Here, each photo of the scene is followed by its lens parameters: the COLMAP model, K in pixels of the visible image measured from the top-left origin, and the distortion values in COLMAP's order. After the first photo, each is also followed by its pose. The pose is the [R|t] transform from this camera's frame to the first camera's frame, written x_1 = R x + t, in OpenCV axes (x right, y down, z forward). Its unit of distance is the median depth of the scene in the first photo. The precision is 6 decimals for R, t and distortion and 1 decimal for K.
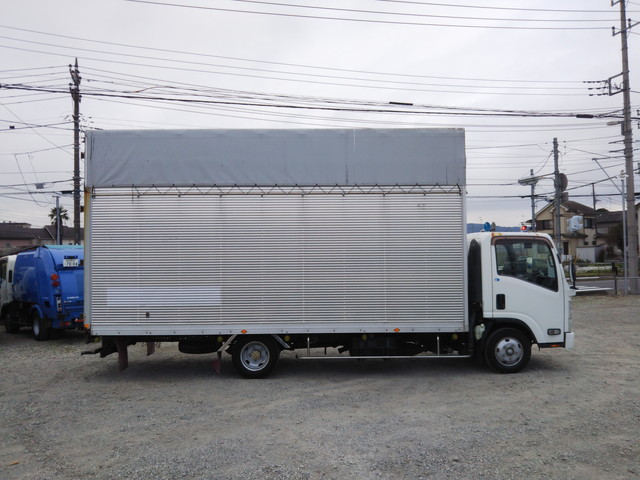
lens RADIAL K [[555.1, 0, 320.0], [0, 555.1, 240.0], [0, 0, 1]] dist [-0.031148, -0.010265]
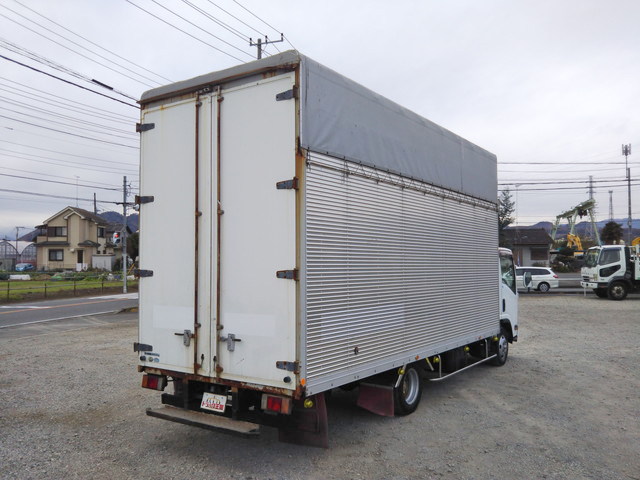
lens RADIAL K [[555.1, 0, 320.0], [0, 555.1, 240.0], [0, 0, 1]] dist [-0.031148, -0.010265]
pose [[0.584717, 0.047114, 0.809868, -0.480402], [-0.035160, 0.998846, -0.032722, 0.012300], [-0.810475, -0.009342, 0.585698, 0.340910]]
